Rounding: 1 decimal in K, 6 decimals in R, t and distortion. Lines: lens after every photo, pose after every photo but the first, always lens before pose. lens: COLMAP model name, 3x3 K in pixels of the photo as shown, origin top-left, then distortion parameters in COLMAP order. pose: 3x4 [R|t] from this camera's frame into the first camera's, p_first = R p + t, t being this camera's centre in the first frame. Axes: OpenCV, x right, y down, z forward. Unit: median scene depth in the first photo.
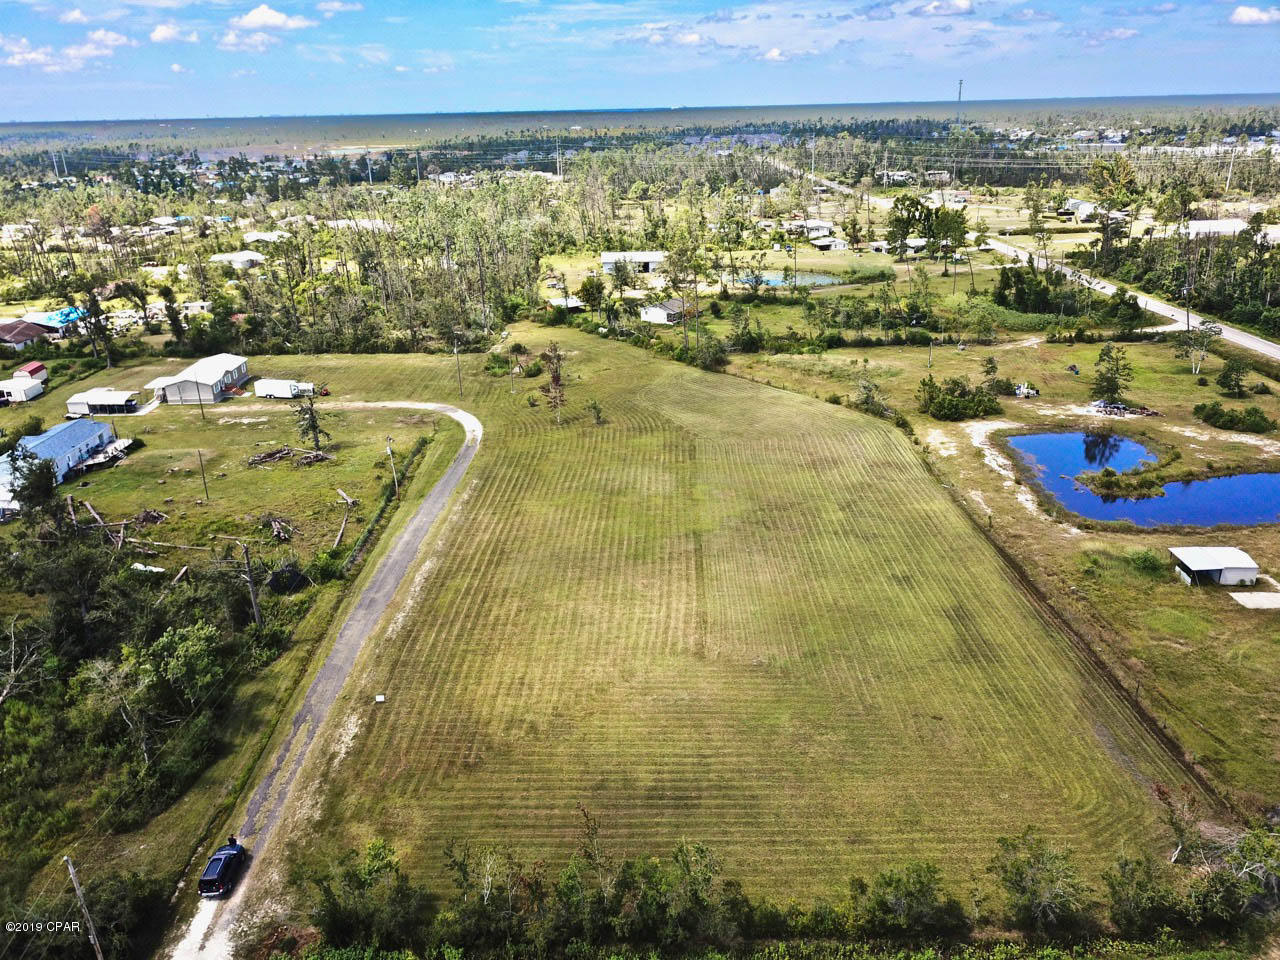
lens RADIAL K [[974.8, 0, 637.1], [0, 974.8, 481.4], [0, 0, 1]] dist [0.032079, -0.043488]
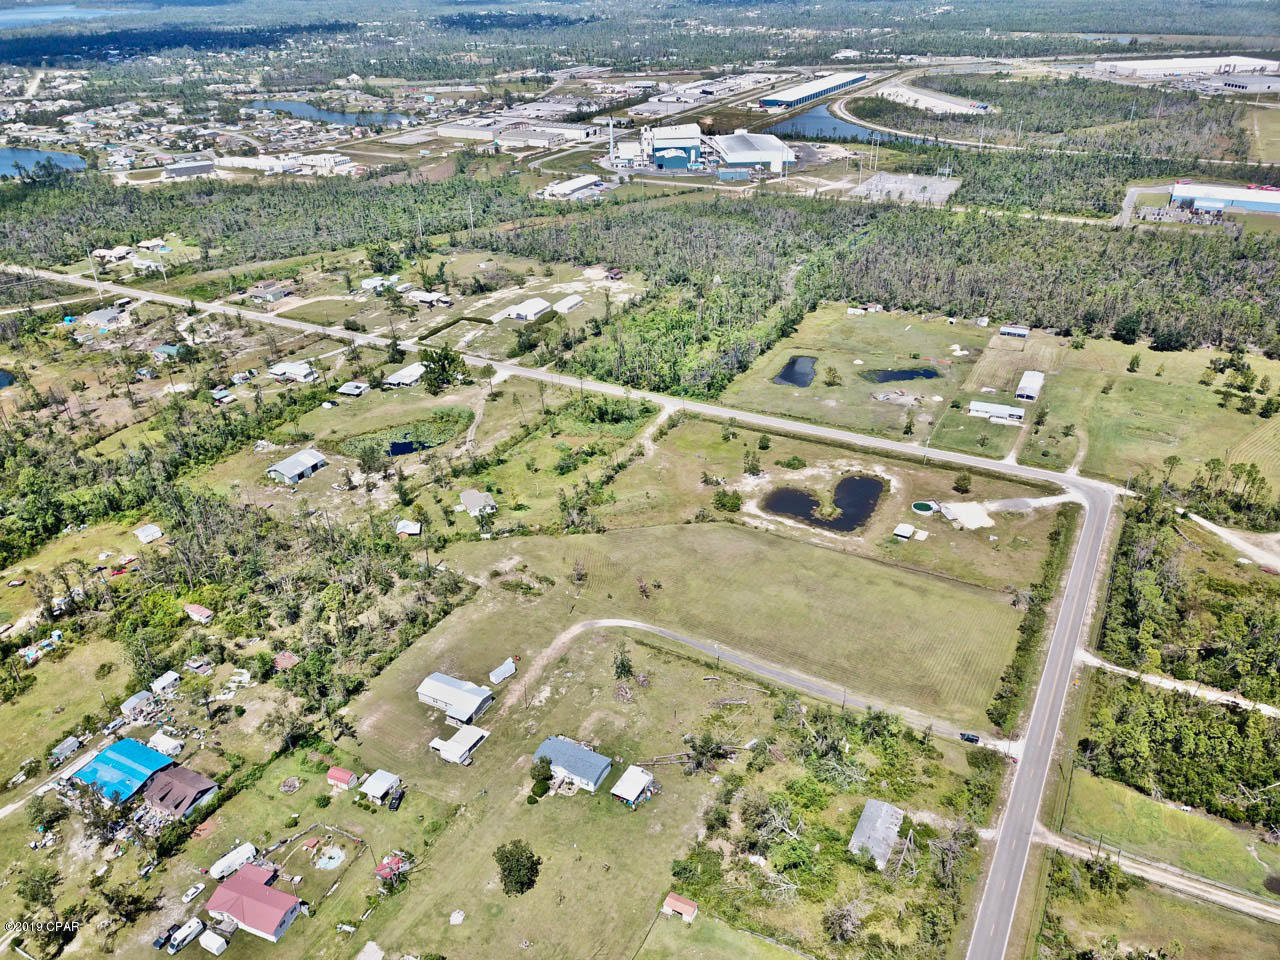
lens RADIAL K [[974.8, 0, 633.0], [0, 974.8, 480.6], [0, 0, 1]] dist [0.032079, -0.043488]
pose [[0.490633, -0.404279, 0.771905, -1.652334], [0.318402, 0.907776, 0.273060, -0.897559], [-0.811110, 0.111804, 0.574108, -0.097195]]
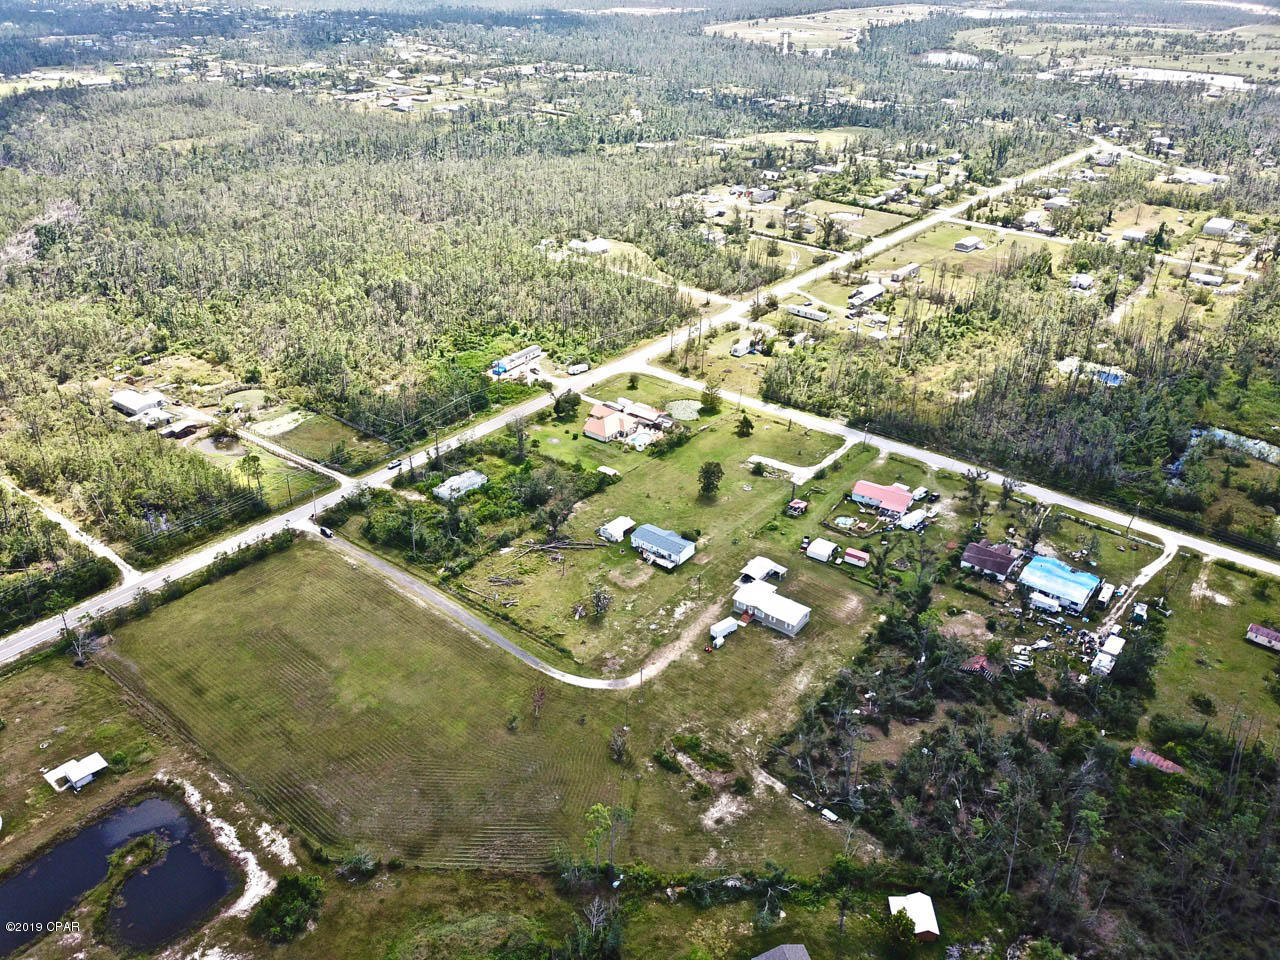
lens RADIAL K [[974.8, 0, 629.3], [0, 974.8, 477.8], [0, 0, 1]] dist [0.032079, -0.043488]
pose [[-0.637607, 0.387731, -0.665674, 0.722022], [-0.271414, 0.695634, 0.665152, -1.436251], [0.720966, 0.604779, -0.338306, 1.554296]]
